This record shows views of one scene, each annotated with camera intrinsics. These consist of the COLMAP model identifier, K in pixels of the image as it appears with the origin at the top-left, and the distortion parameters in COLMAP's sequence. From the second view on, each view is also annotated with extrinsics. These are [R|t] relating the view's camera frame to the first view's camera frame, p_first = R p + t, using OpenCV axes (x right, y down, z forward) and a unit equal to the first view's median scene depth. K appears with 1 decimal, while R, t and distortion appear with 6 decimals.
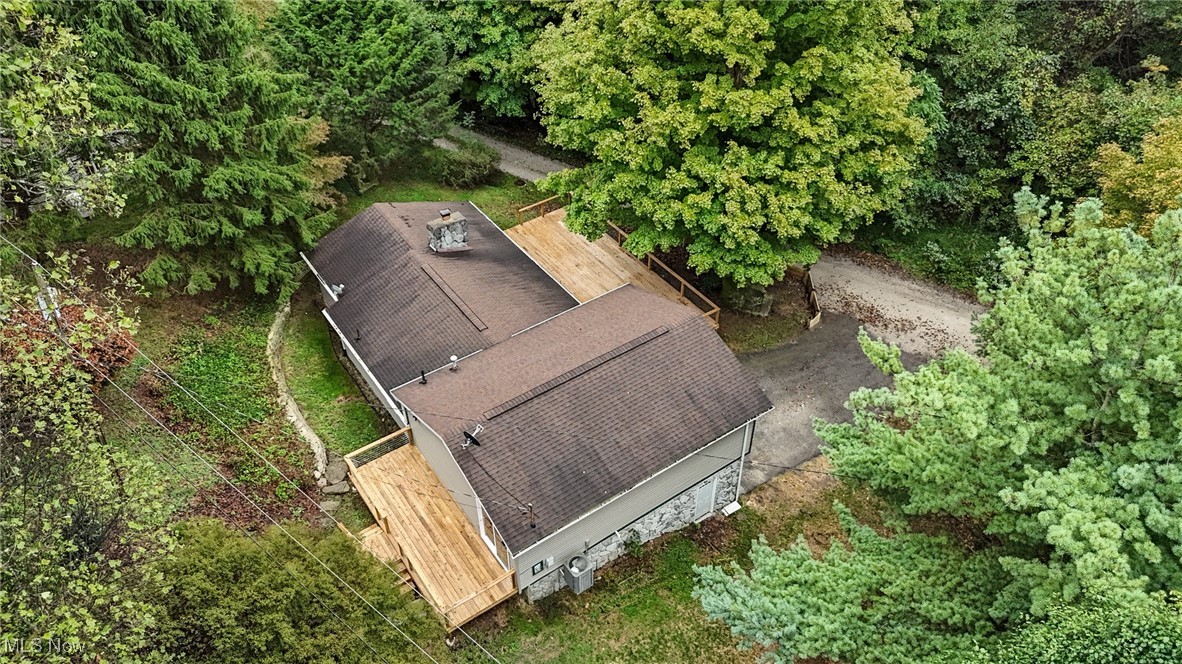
lens RADIAL K [[876.8, 0, 589.6], [0, 876.8, 362.3], [0, 0, 1]] dist [0.061277, -0.047149]
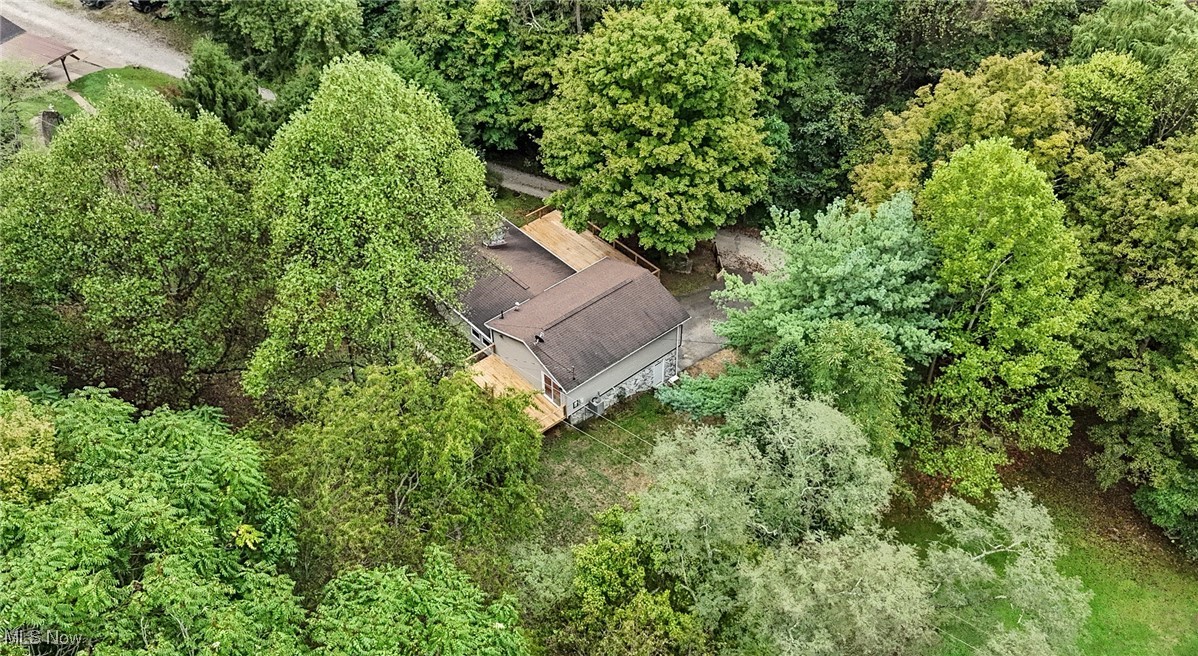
lens RADIAL K [[900.0, 0, 597.3], [0, 900.0, 326.9], [0, 0, 1]] dist [0.070404, 0.000177]
pose [[0.995165, -0.070654, 0.068228, -0.103565], [0.072160, 0.997195, -0.019862, 0.080828], [-0.066634, 0.024690, 0.997472, -0.765605]]
